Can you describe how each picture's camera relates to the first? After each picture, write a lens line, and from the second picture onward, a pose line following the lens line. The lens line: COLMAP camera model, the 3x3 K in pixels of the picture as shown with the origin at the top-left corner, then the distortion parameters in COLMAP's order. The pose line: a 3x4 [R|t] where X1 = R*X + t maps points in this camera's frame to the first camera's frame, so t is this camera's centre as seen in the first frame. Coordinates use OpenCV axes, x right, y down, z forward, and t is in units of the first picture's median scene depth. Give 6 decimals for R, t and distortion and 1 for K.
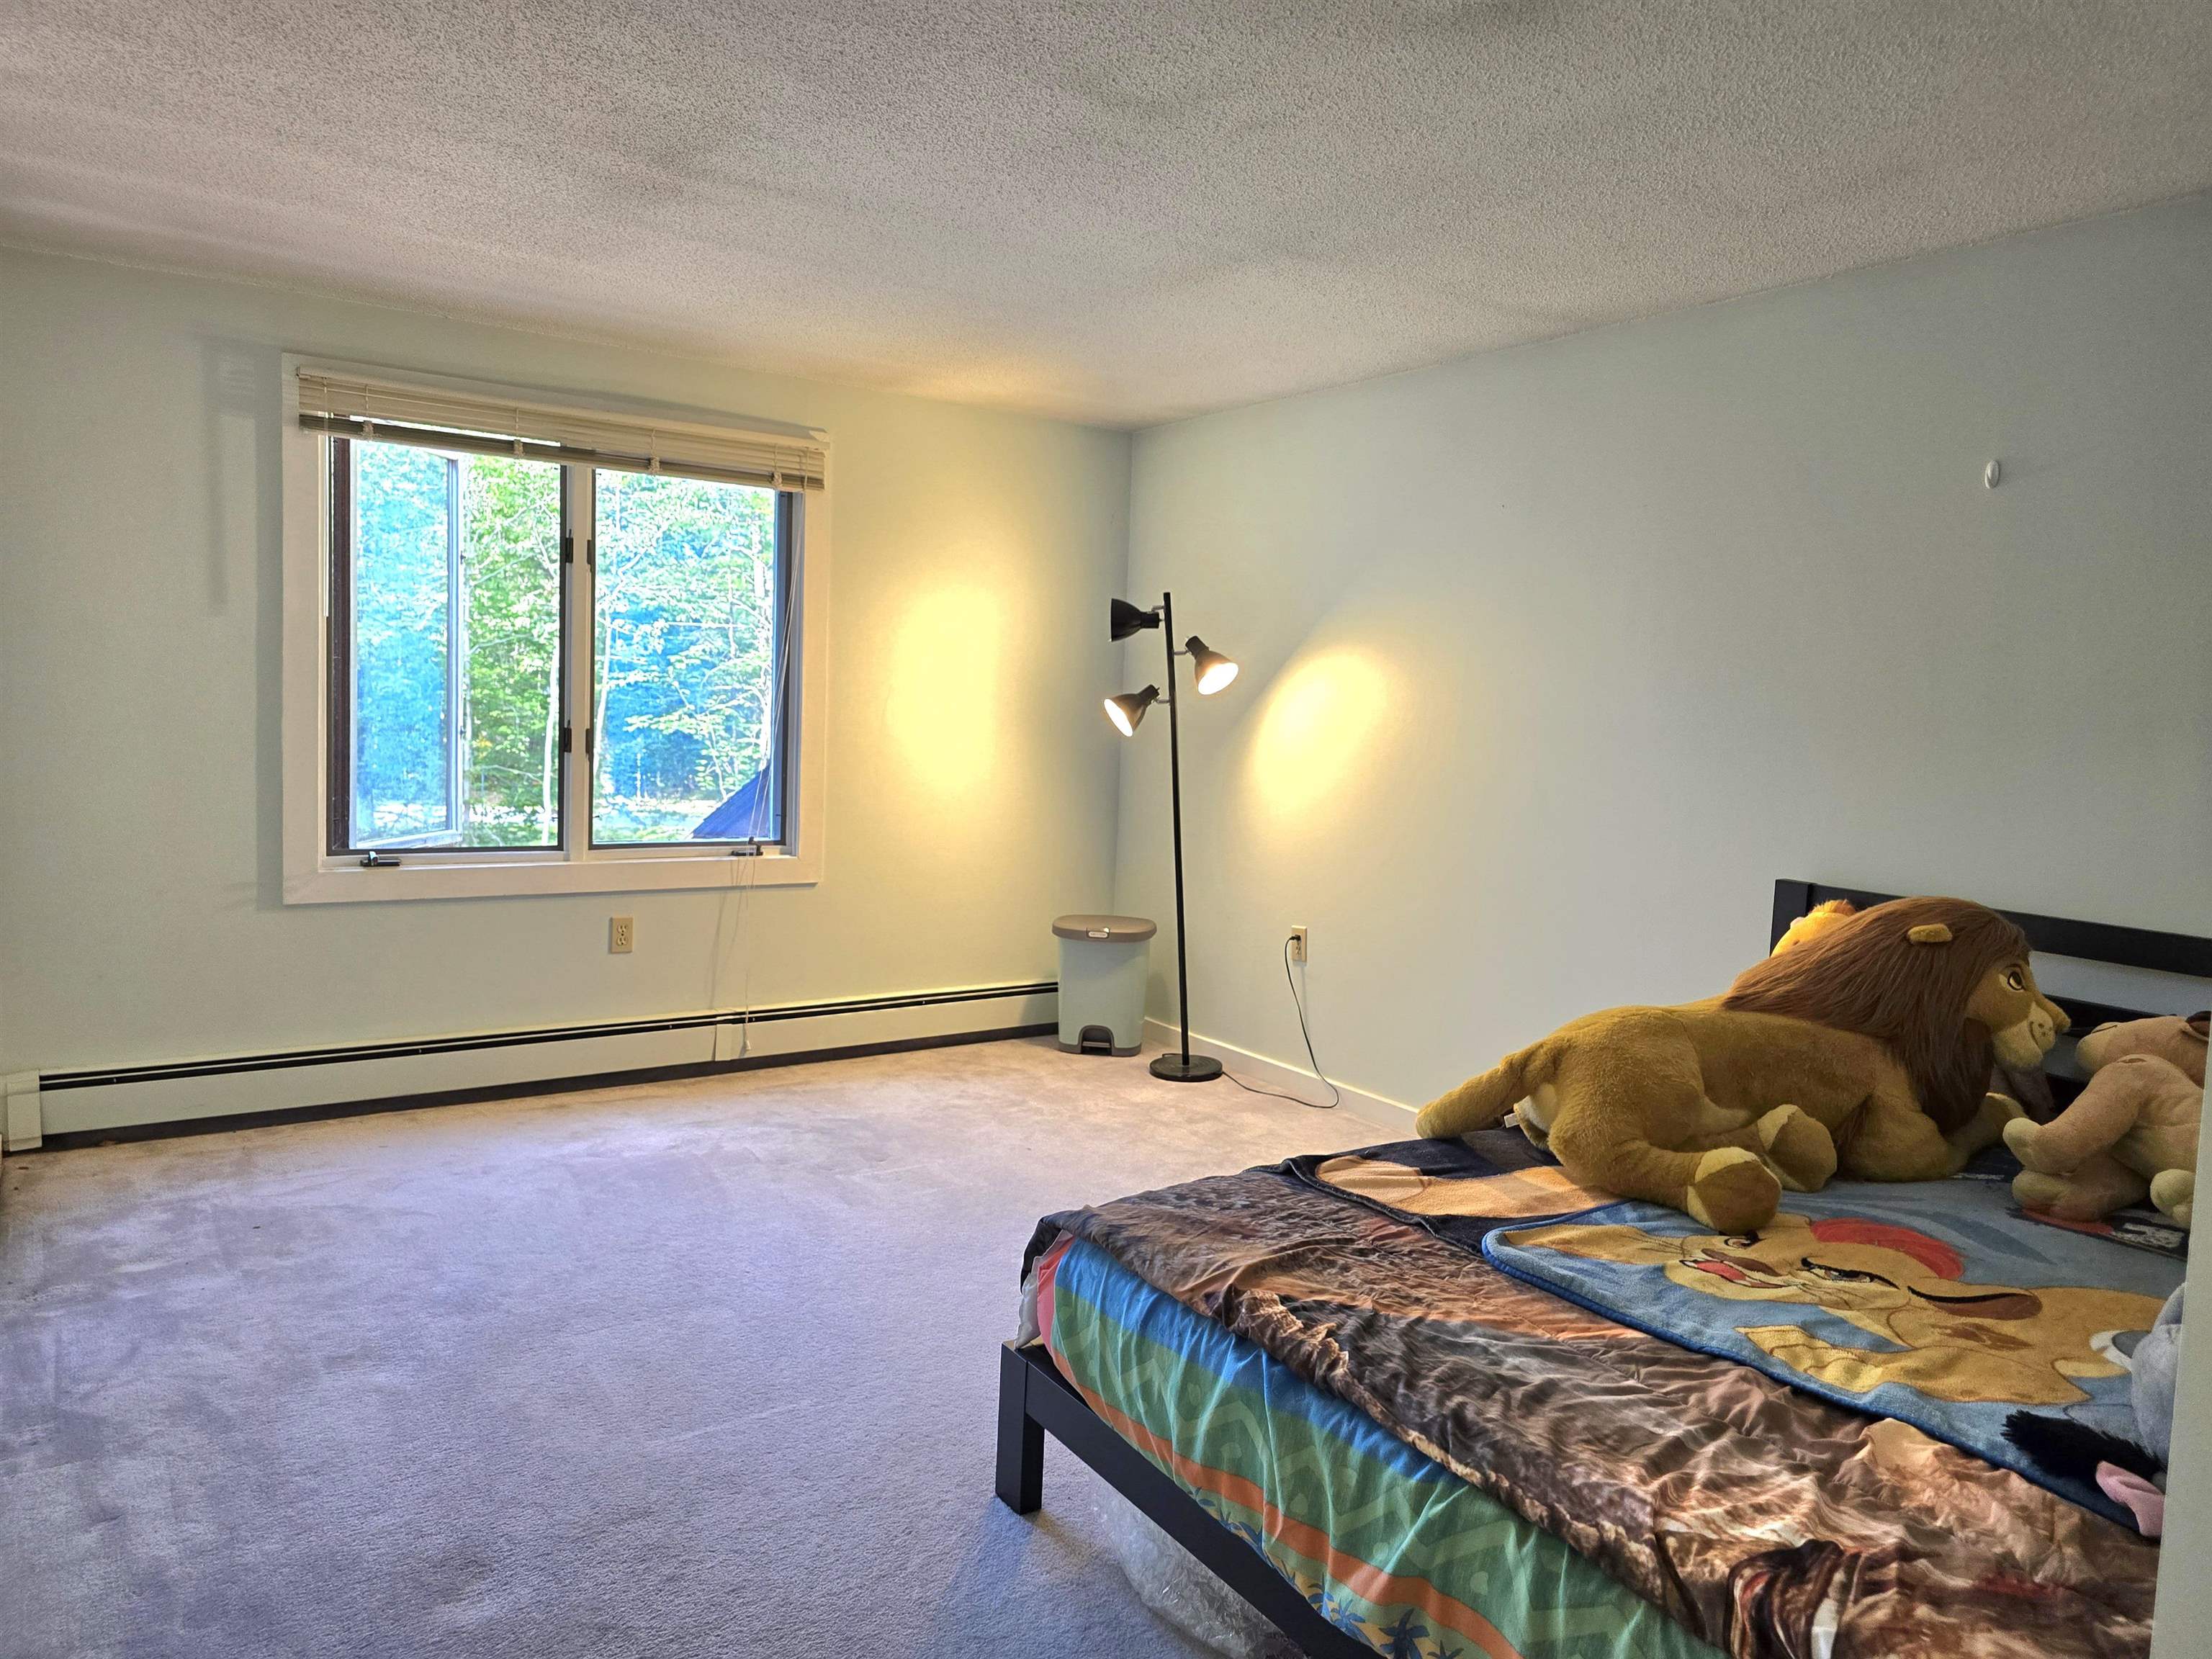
lens RADIAL K [[1467.4, 0, 1146.3], [0, 1467.4, 829.3], [0, 0, 1]] dist [0.072331, -0.071225]
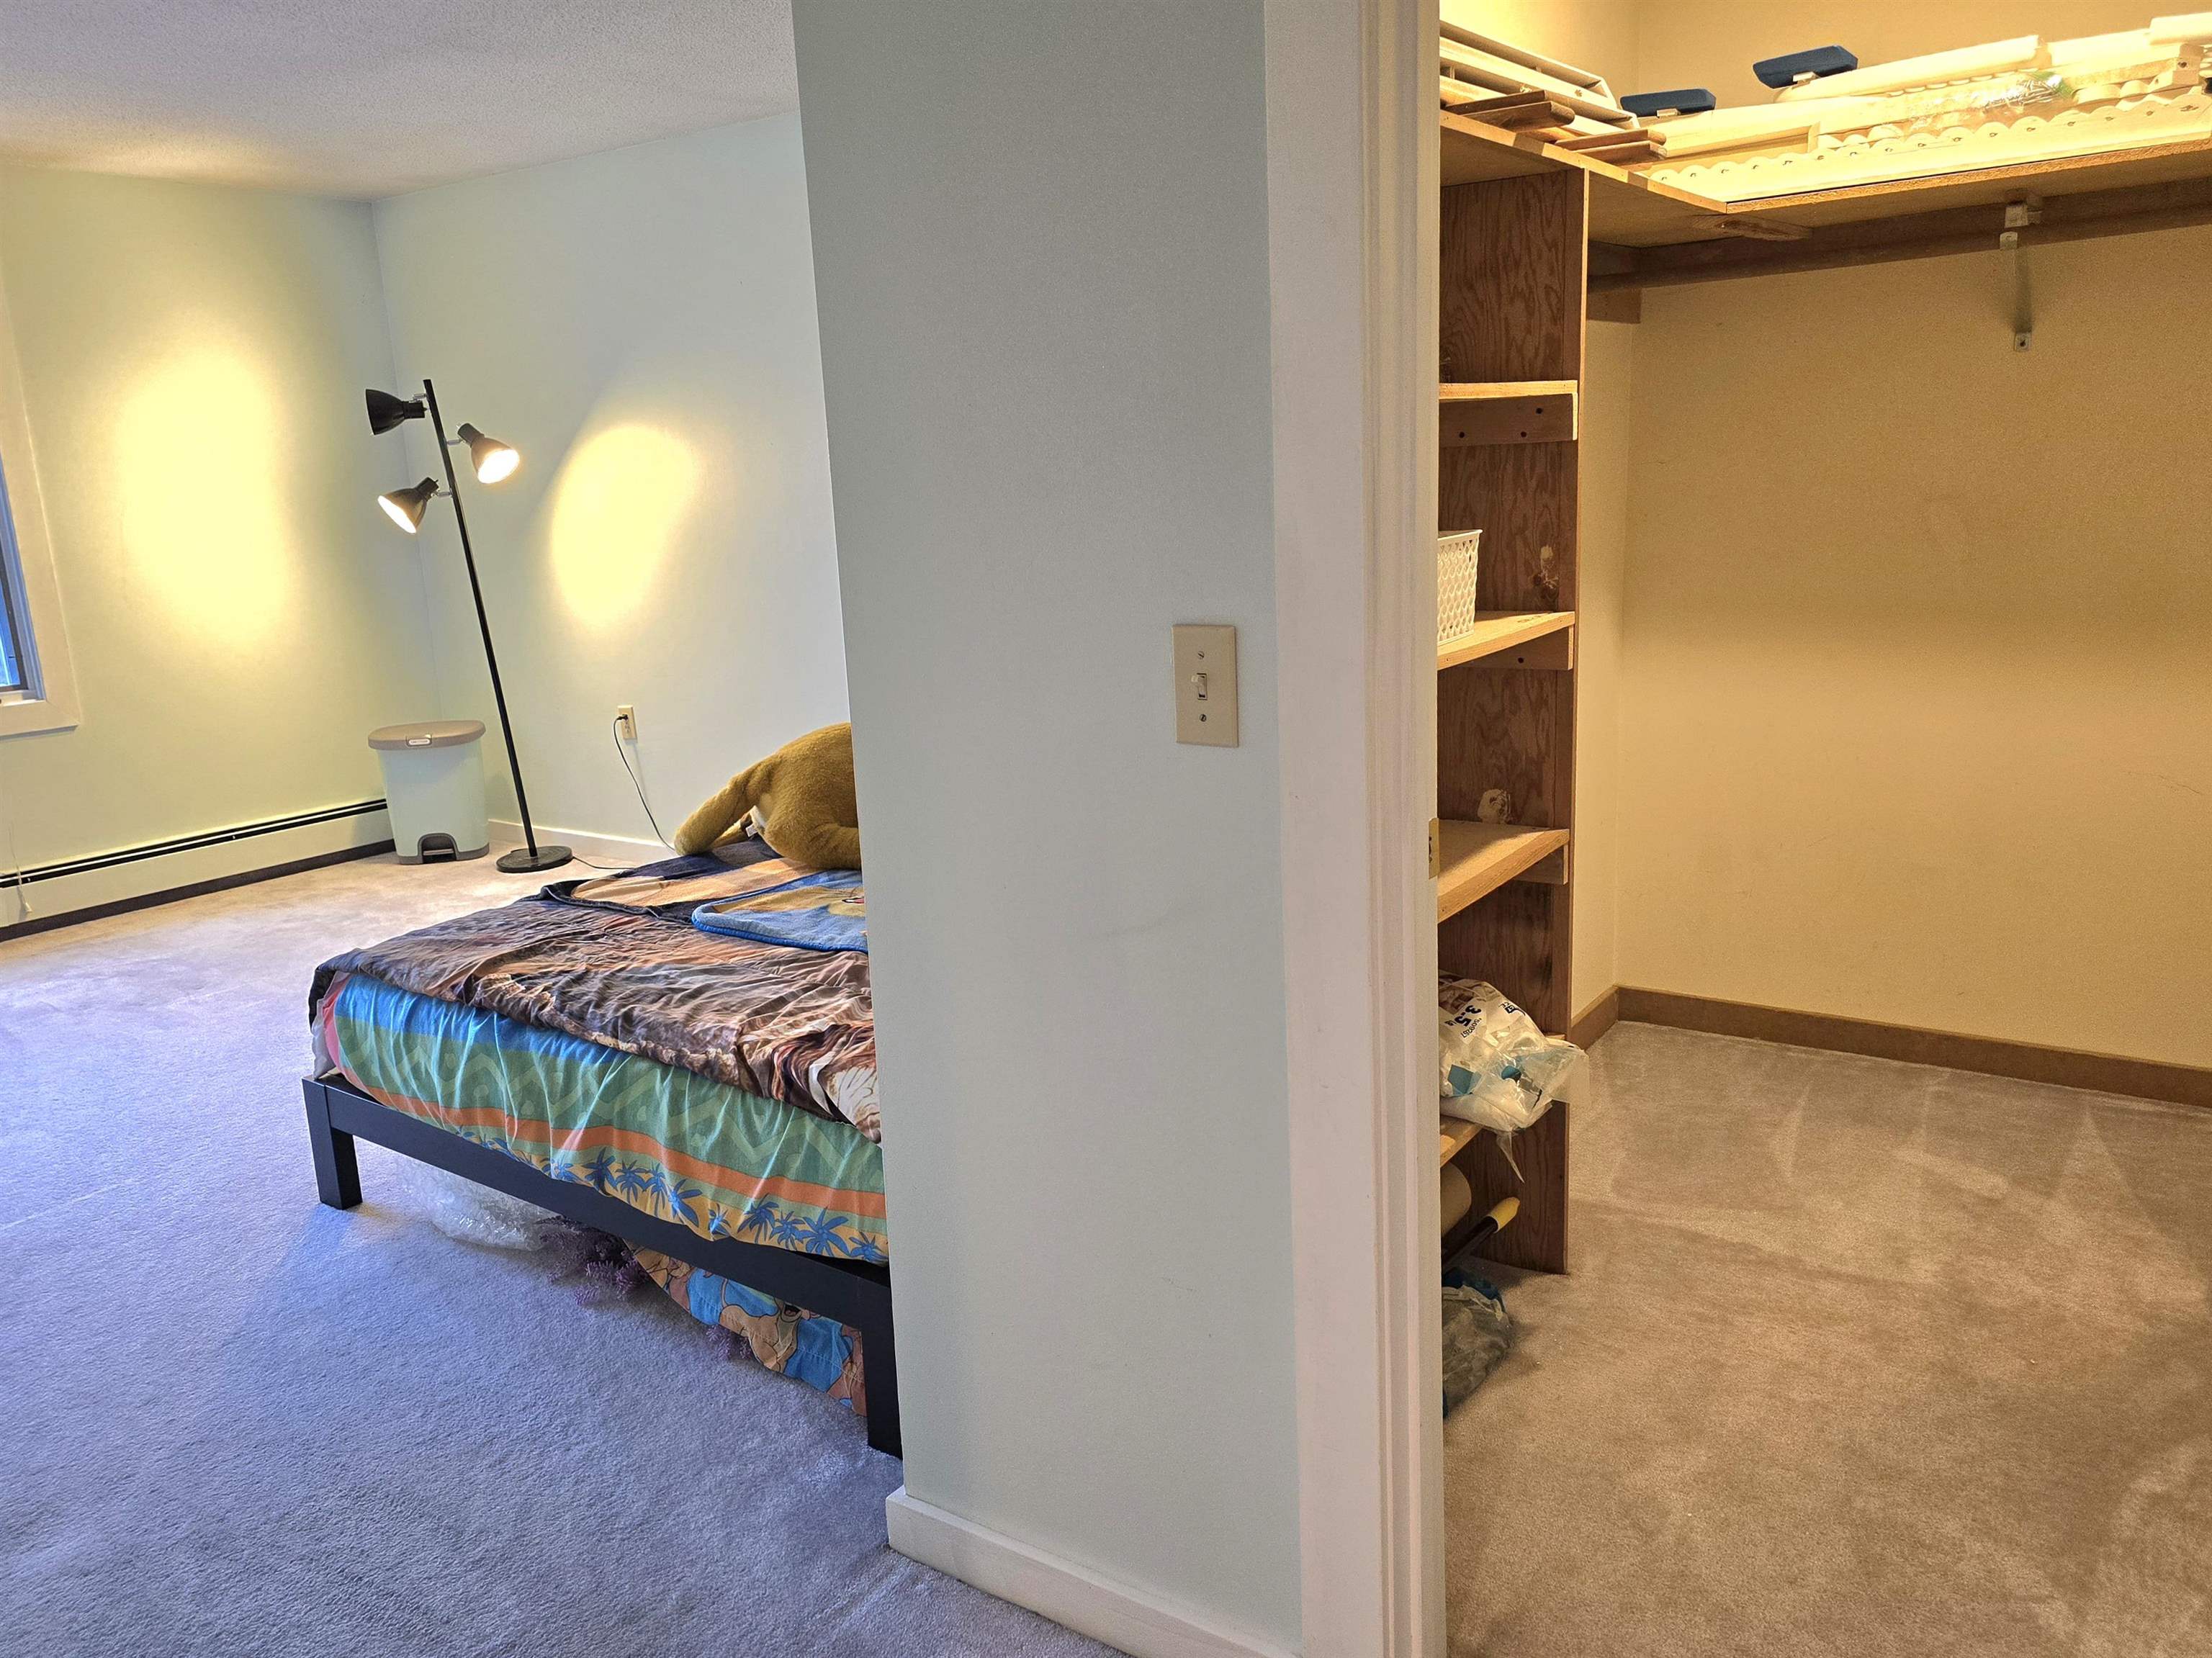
lens RADIAL K [[1585.6, 0, 1106.0], [0, 1585.6, 829.0], [0, 0, 1]] dist [0.012351, -0.000438]
pose [[0.937802, -0.152092, 0.312082, 0.154069], [0.107399, 0.981931, 0.155809, 0.035479], [-0.330140, -0.112601, 0.937192, -0.402652]]
